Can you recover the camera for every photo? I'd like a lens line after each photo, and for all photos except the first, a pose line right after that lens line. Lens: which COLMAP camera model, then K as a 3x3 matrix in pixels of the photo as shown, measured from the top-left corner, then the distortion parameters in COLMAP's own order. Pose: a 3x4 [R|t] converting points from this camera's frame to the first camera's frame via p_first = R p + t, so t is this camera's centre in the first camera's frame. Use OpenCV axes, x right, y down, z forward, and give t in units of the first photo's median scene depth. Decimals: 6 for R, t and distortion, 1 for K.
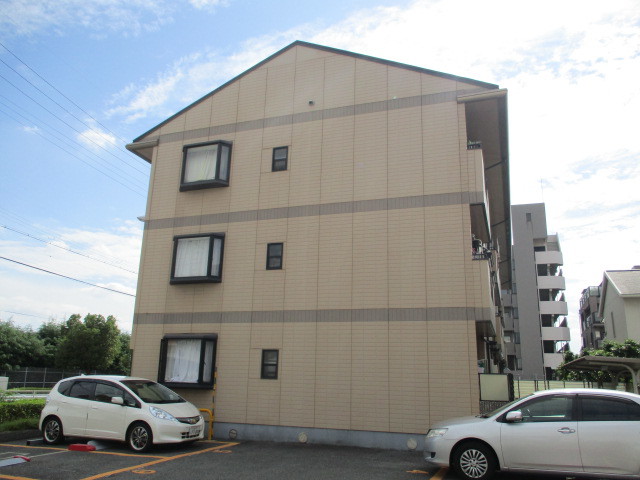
lens RADIAL K [[531.3, 0, 320.0], [0, 531.3, 240.0], [0, 0, 1]] dist [-0.028639, -0.009289]
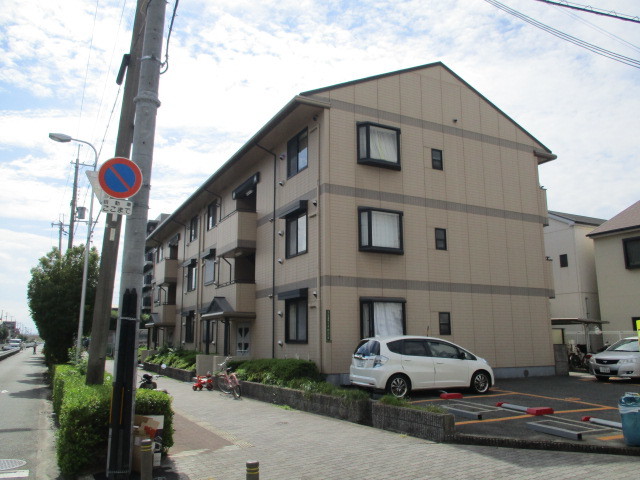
lens RADIAL K [[531.3, 0, 320.0], [0, 531.3, 240.0], [0, 0, 1]] dist [-0.028639, -0.009289]
pose [[0.684857, 0.107441, 0.720713, -1.137630], [-0.173690, 0.984631, 0.018264, 0.056862], [-0.707674, -0.137689, 0.692993, 0.314908]]
